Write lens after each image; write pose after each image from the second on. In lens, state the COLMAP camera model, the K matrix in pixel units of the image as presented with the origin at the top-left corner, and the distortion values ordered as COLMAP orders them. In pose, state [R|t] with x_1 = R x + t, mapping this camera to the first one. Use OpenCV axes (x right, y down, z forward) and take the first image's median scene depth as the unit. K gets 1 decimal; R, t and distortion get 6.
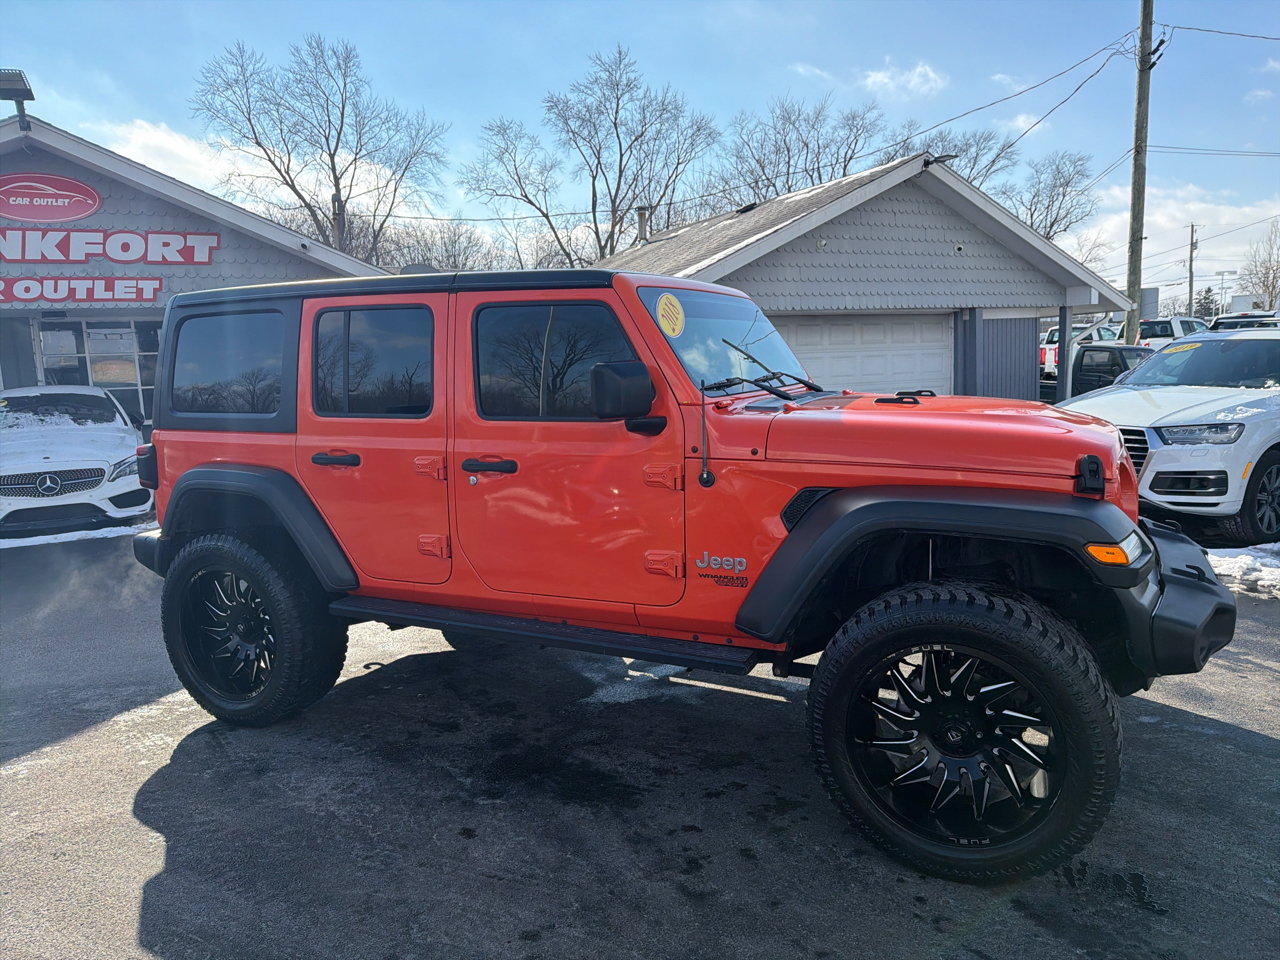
lens RADIAL K [[901.6, 0, 642.4], [0, 901.6, 482.4], [0, 0, 1]] dist [0.025190, -0.033426]
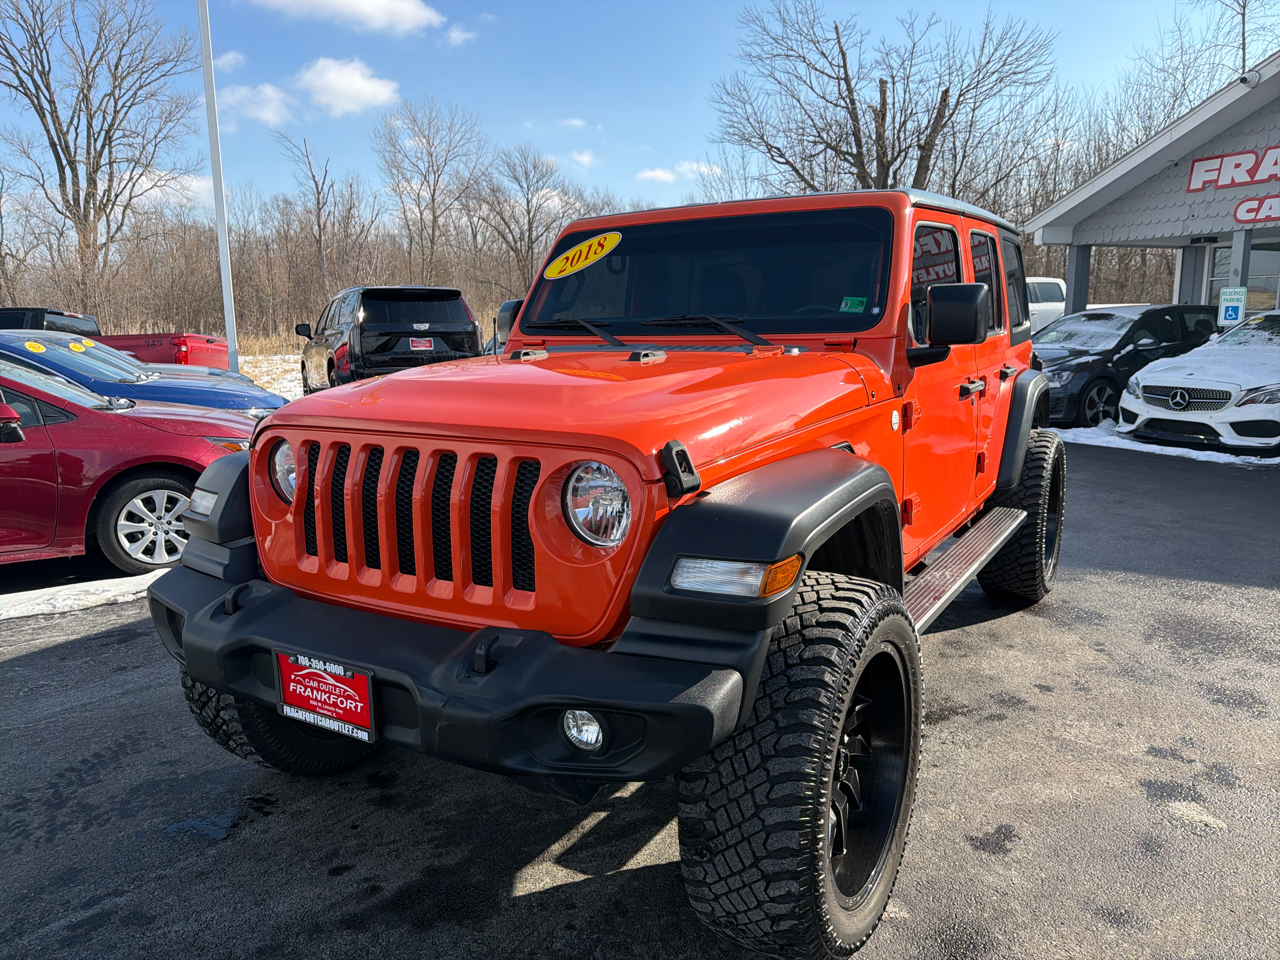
lens RADIAL K [[901.6, 0, 643.0], [0, 901.6, 468.7], [0, 0, 1]] dist [0.025190, -0.033426]
pose [[-0.085767, 0.205235, -0.974947, 0.794025], [-0.121140, 0.969145, 0.214670, -0.127248], [0.988923, 0.136517, -0.058259, 0.832525]]
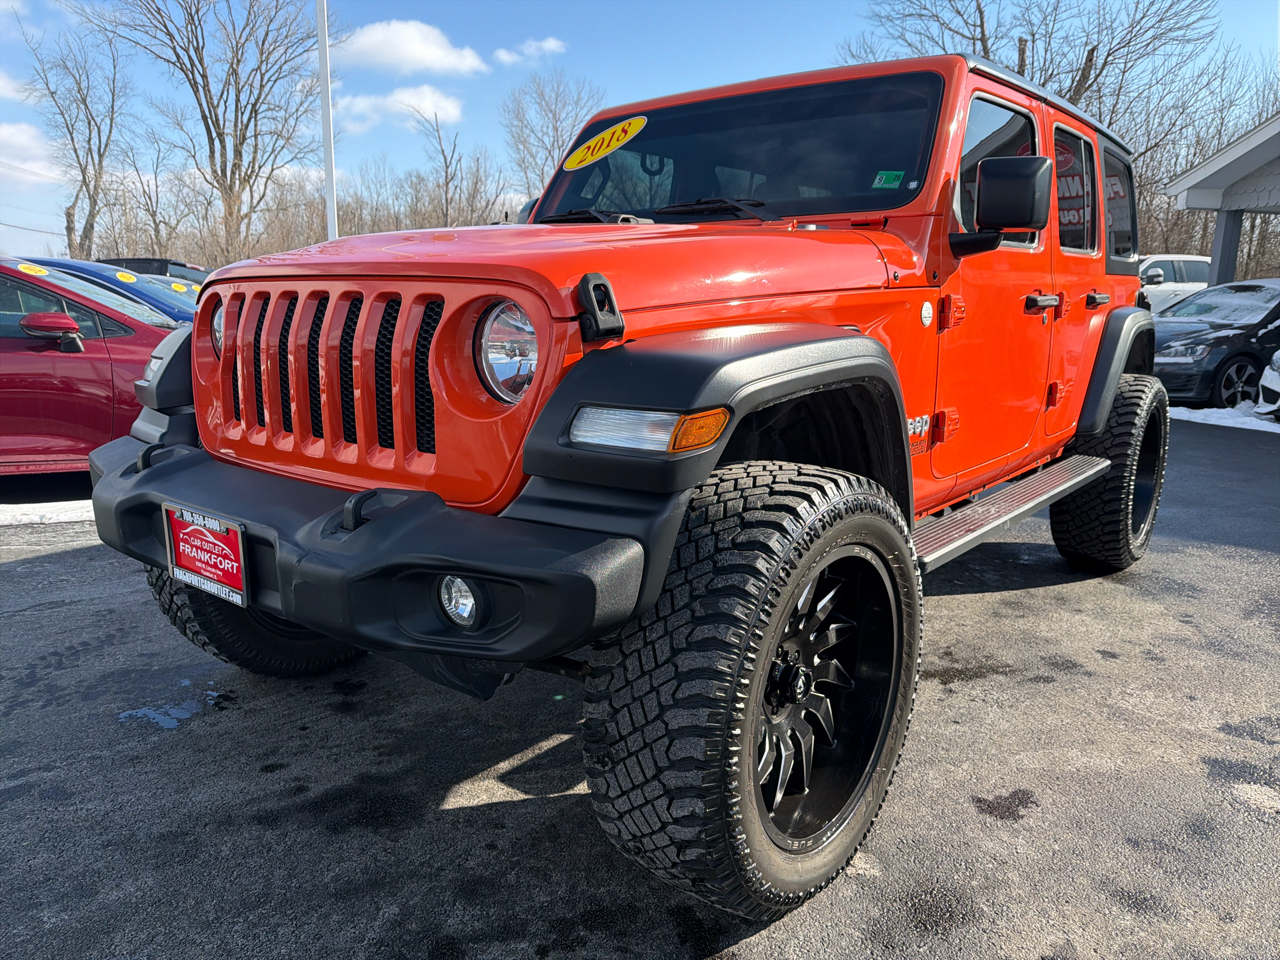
lens RADIAL K [[901.6, 0, 643.2], [0, 901.6, 482.8], [0, 0, 1]] dist [0.025190, -0.033426]
pose [[-0.216458, 0.229446, -0.948947, 0.731252], [-0.139451, 0.954758, 0.262660, -0.071358], [0.966281, 0.189187, -0.174669, 0.911378]]
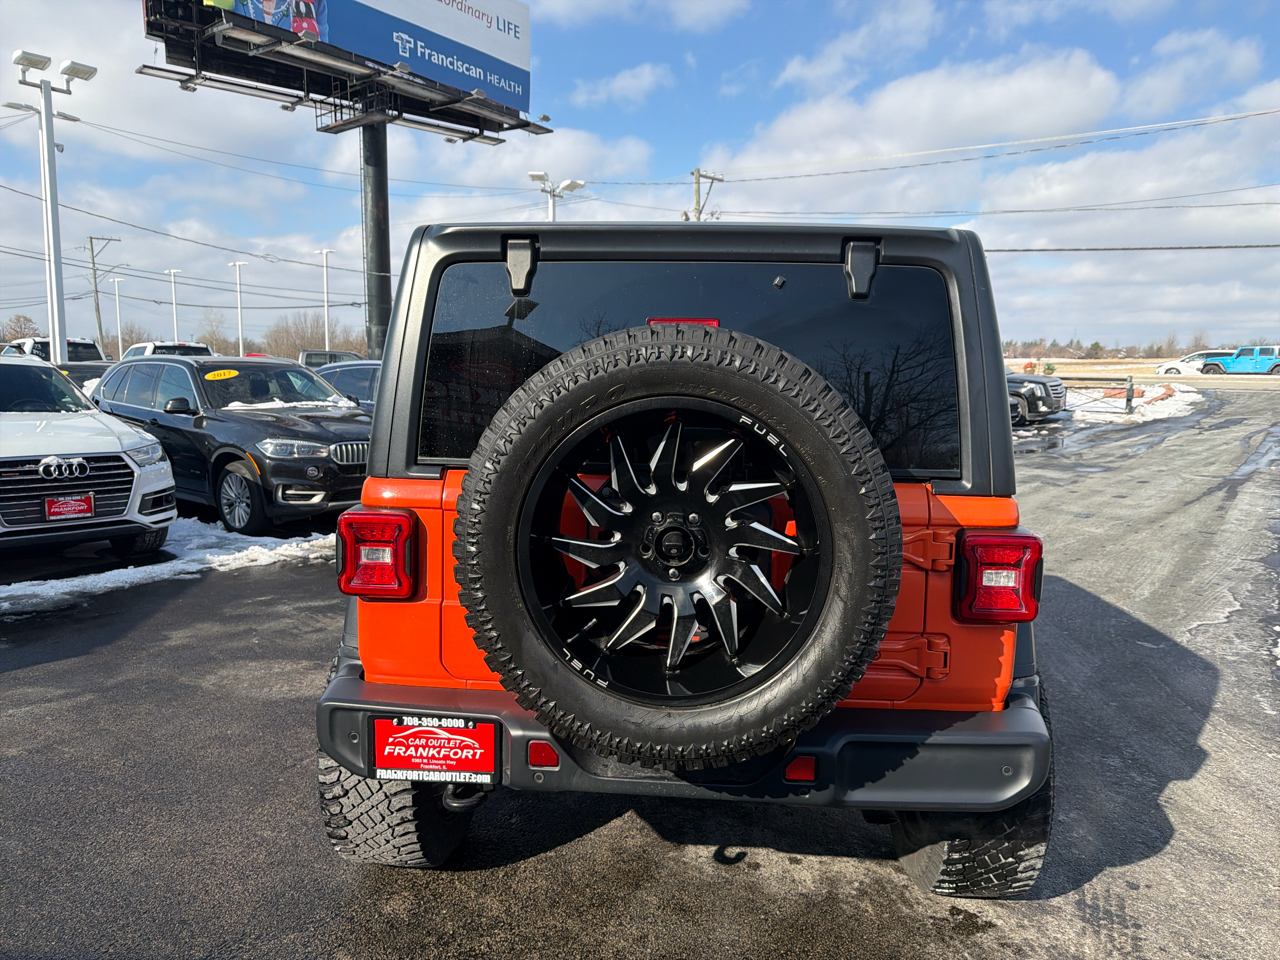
lens RADIAL K [[901.6, 0, 646.9], [0, 901.6, 469.8], [0, 0, 1]] dist [0.025190, -0.033426]
pose [[-0.367859, -0.075915, 0.926777, -0.845224], [0.124586, 0.983652, 0.130025, -0.148251], [-0.921498, 0.163295, -0.352388, 1.241121]]
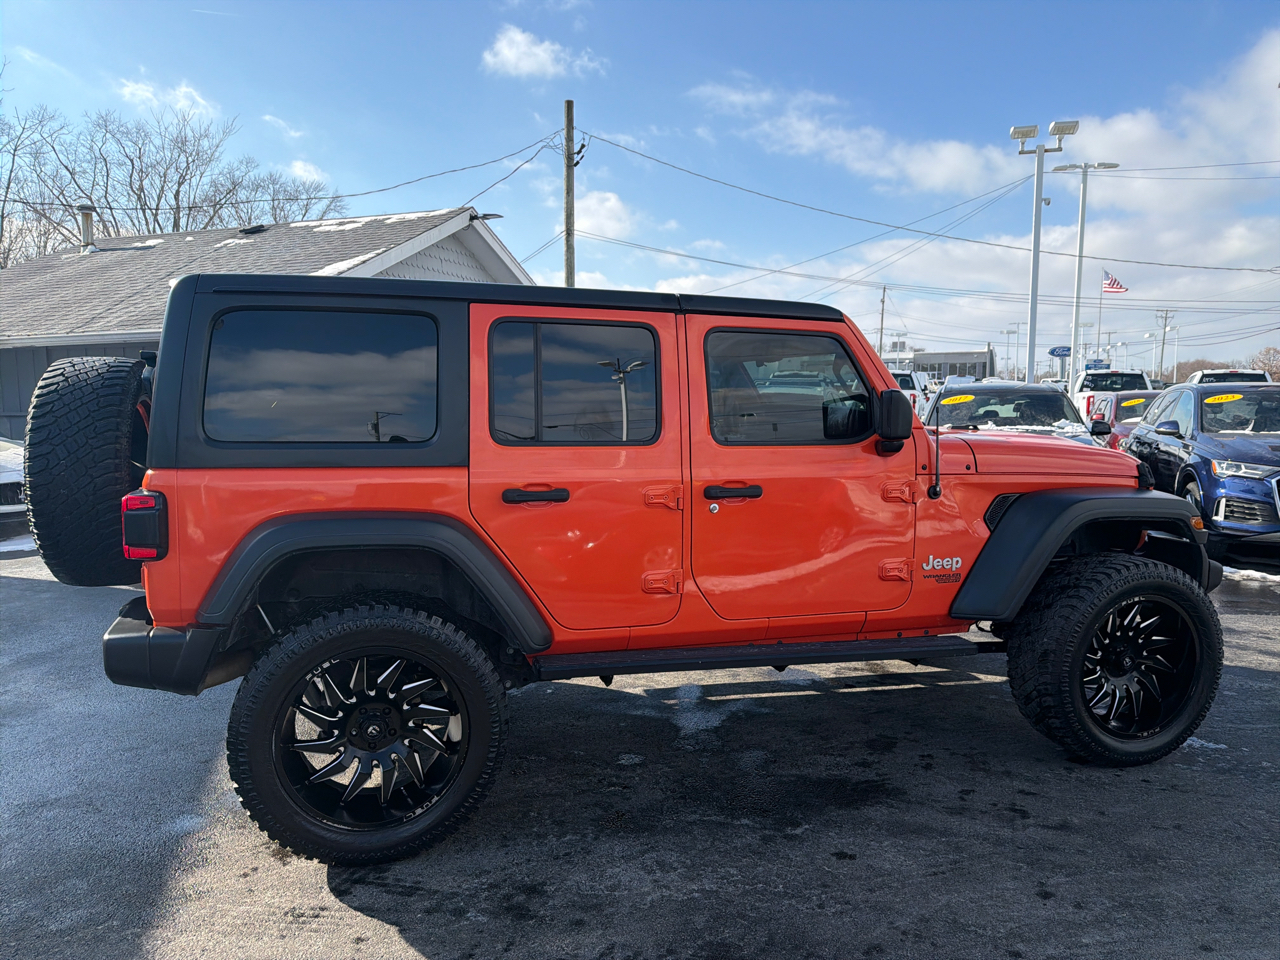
lens RADIAL K [[901.6, 0, 643.8], [0, 901.6, 476.9], [0, 0, 1]] dist [0.025190, -0.033426]
pose [[0.747022, -0.029593, 0.664141, -0.653814], [0.065814, 0.997393, -0.029585, -0.008816], [-0.661534, 0.065810, 0.747022, 0.242510]]
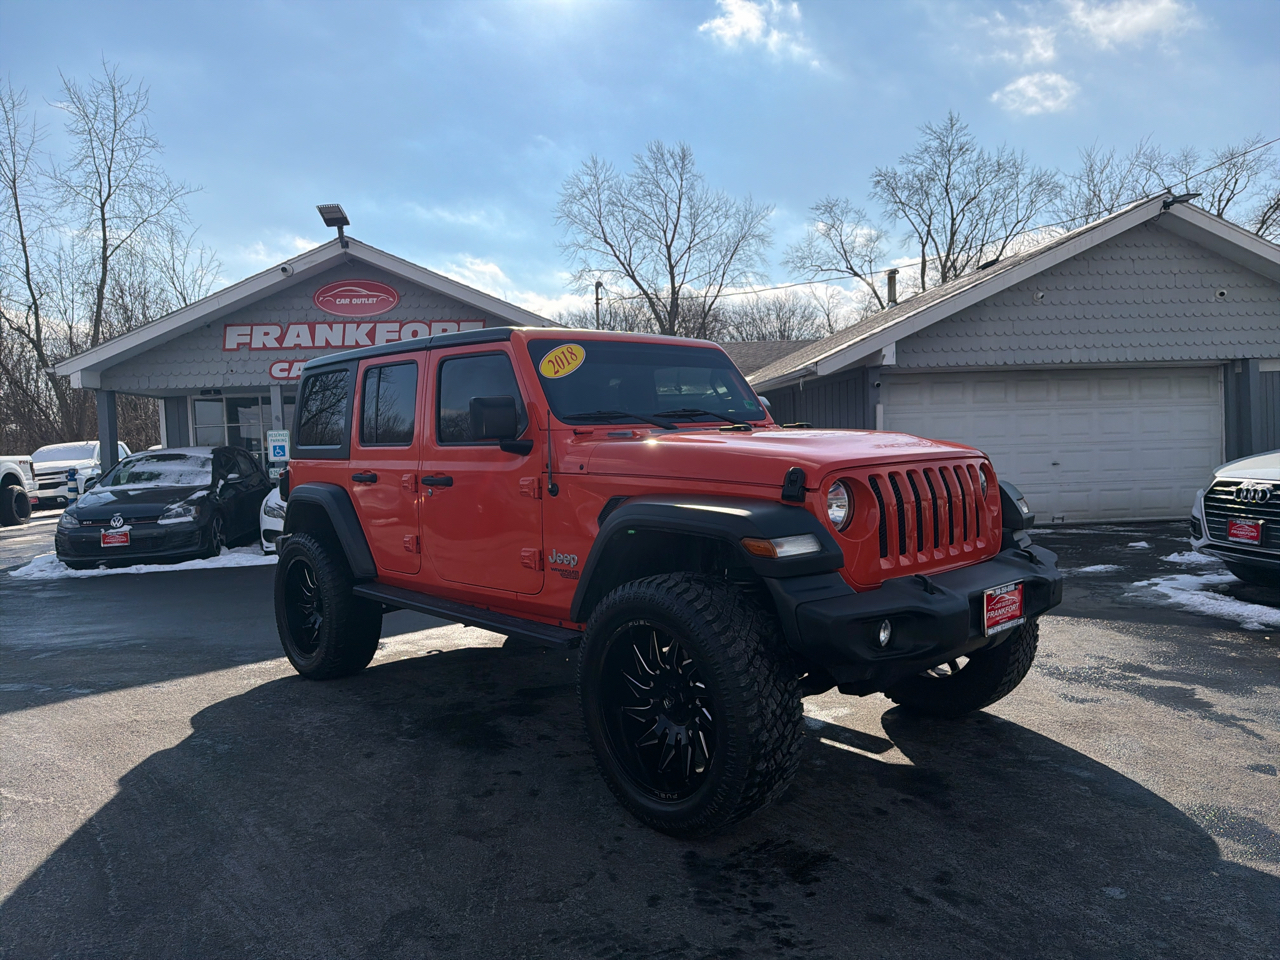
lens RADIAL K [[897.6, 0, 637.7], [0, 897.6, 482.5], [0, 0, 1]] dist [0.038580, -0.040696]
pose [[0.929252, 0.016921, -0.369058, 0.417183], [-0.045622, 0.996560, -0.069180, 0.043771], [0.366618, 0.081122, 0.926828, -0.064635]]
